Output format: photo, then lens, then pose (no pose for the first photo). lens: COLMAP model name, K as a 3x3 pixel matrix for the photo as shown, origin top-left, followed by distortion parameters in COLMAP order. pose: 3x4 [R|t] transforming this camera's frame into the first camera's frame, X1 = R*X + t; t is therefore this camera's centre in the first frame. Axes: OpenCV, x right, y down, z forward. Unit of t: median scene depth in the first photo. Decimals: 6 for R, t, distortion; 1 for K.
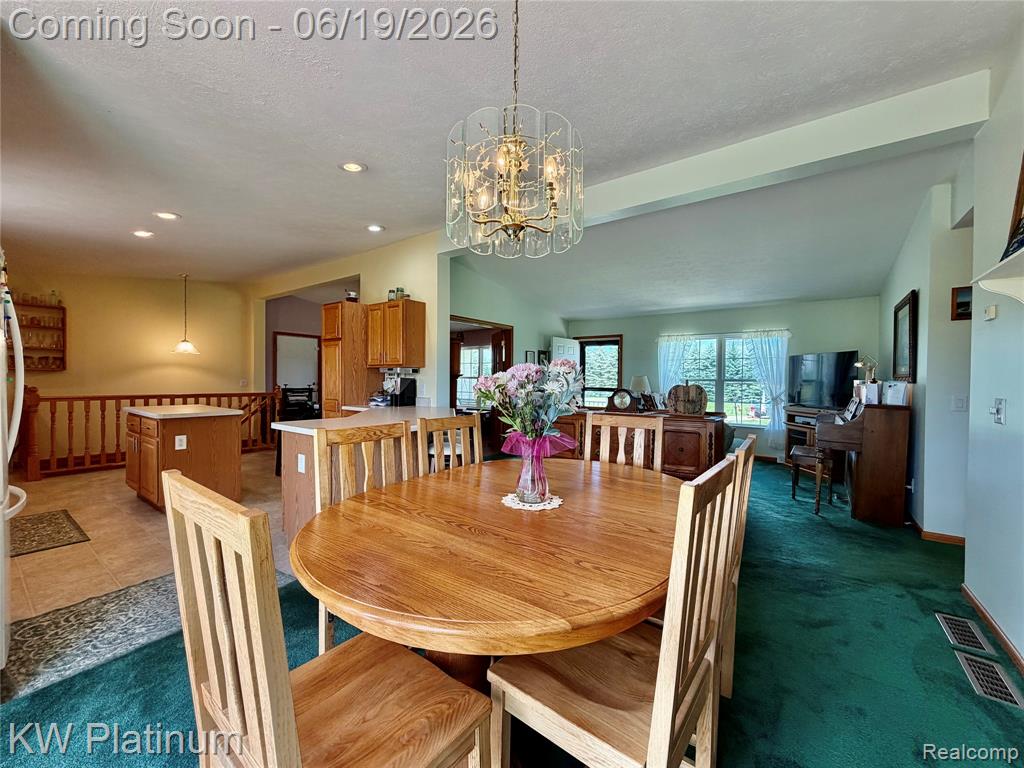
lens RADIAL K [[408.8, 0, 509.5], [0, 408.8, 383.9], [0, 0, 1]] dist [0.000613, 0.000163]
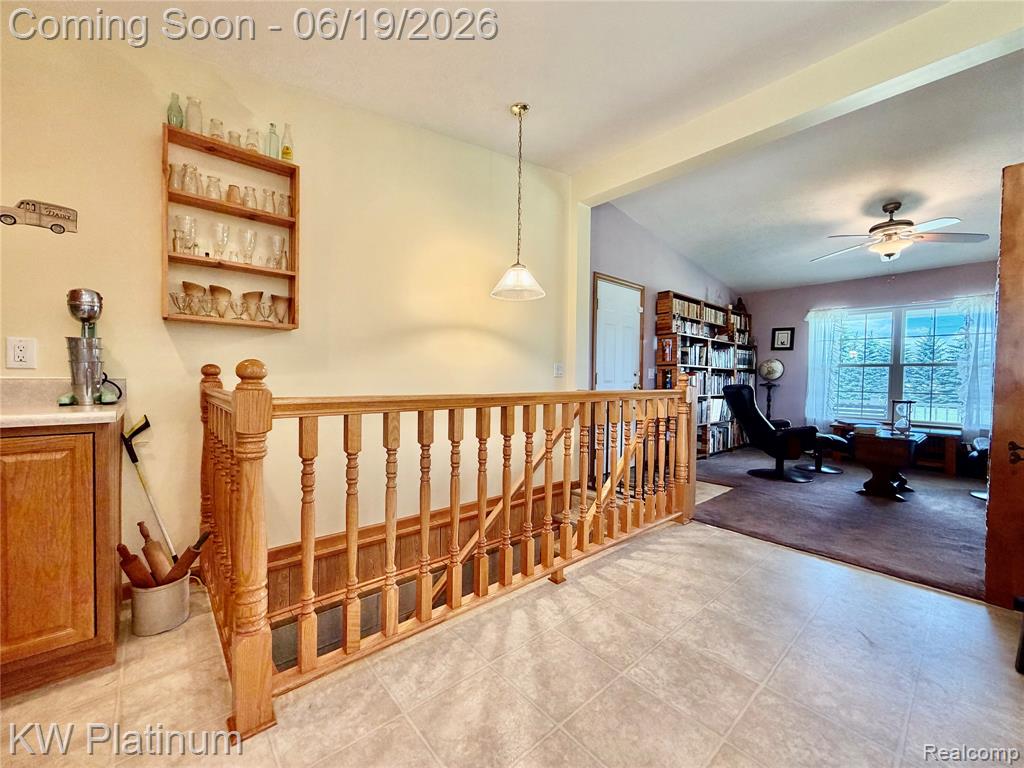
lens RADIAL K [[408.8, 0, 508.9], [0, 408.8, 384.5], [0, 0, 1]] dist [0.000613, 0.000163]
pose [[0.975635, 0.007738, -0.219261, -0.799014], [-0.006210, 0.999951, 0.007659, 0.016234], [0.219310, -0.006111, 0.975636, 0.660521]]
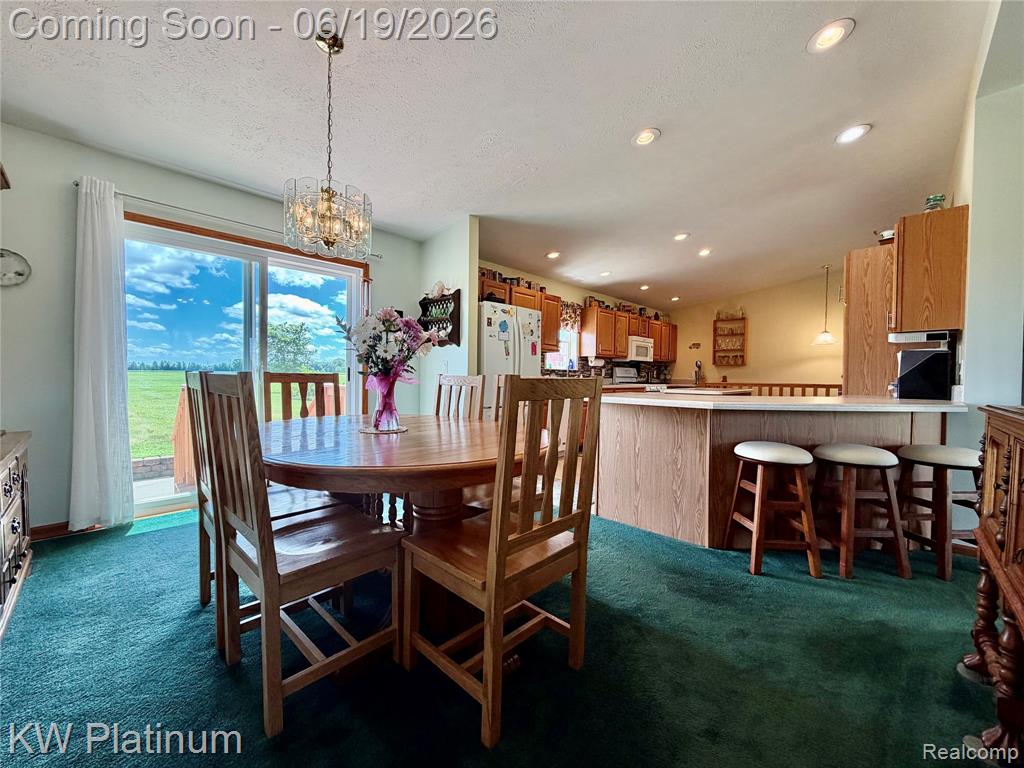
lens RADIAL K [[408.8, 0, 509.9], [0, 408.8, 386.5], [0, 0, 1]] dist [0.000613, 0.000163]
pose [[-0.135214, 0.012559, -0.990737, 0.337778], [-0.024332, 0.999576, 0.015991, 0.034777], [0.990518, 0.026269, -0.134852, 0.423766]]
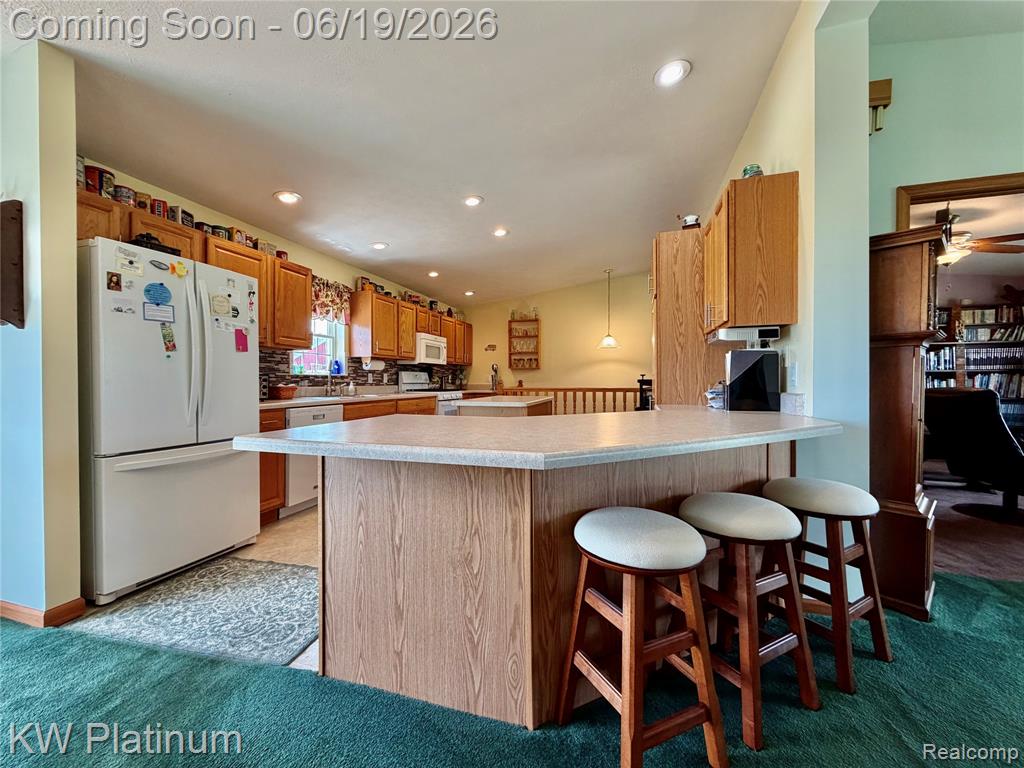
lens RADIAL K [[408.8, 0, 510.4], [0, 408.8, 385.5], [0, 0, 1]] dist [0.000613, 0.000163]
pose [[0.333284, -0.000551, -0.942826, 0.082162], [-0.004823, 0.999986, -0.002289, 0.023311], [0.942814, 0.005310, 0.333277, 0.493265]]
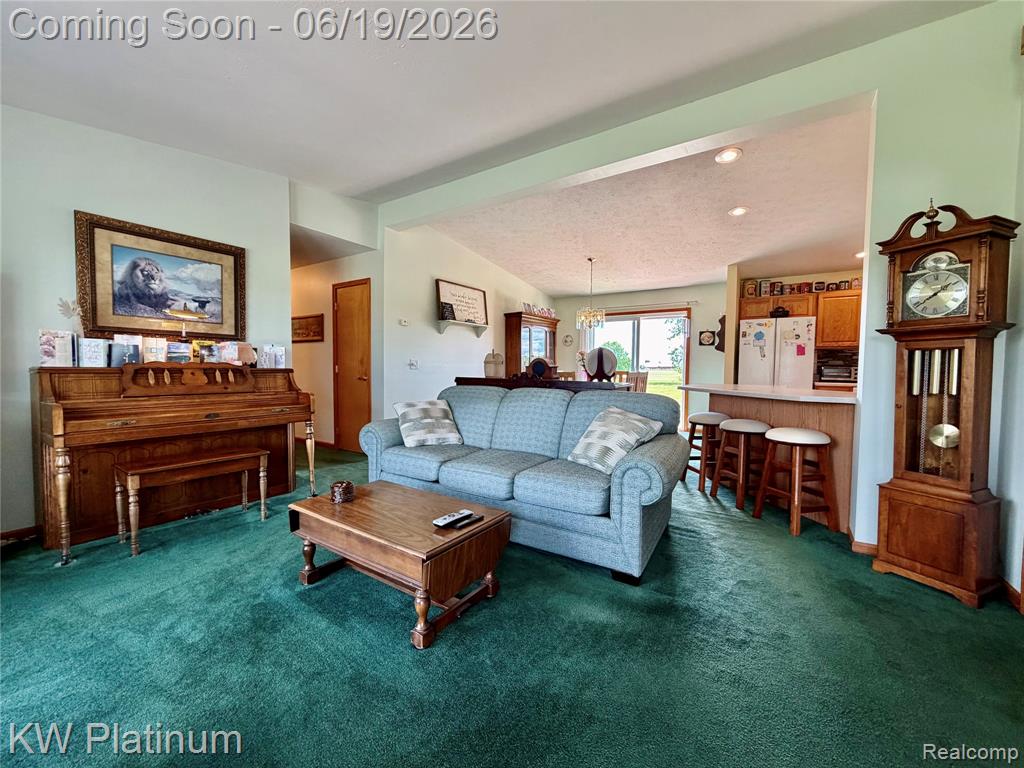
lens RADIAL K [[408.8, 0, 509.9], [0, 408.8, 383.2], [0, 0, 1]] dist [0.000613, 0.000163]
pose [[-0.998888, -0.018232, -0.043468, 0.255035], [-0.020372, 0.998575, 0.049323, 0.016687], [0.042507, 0.050154, -0.997837, 1.270793]]
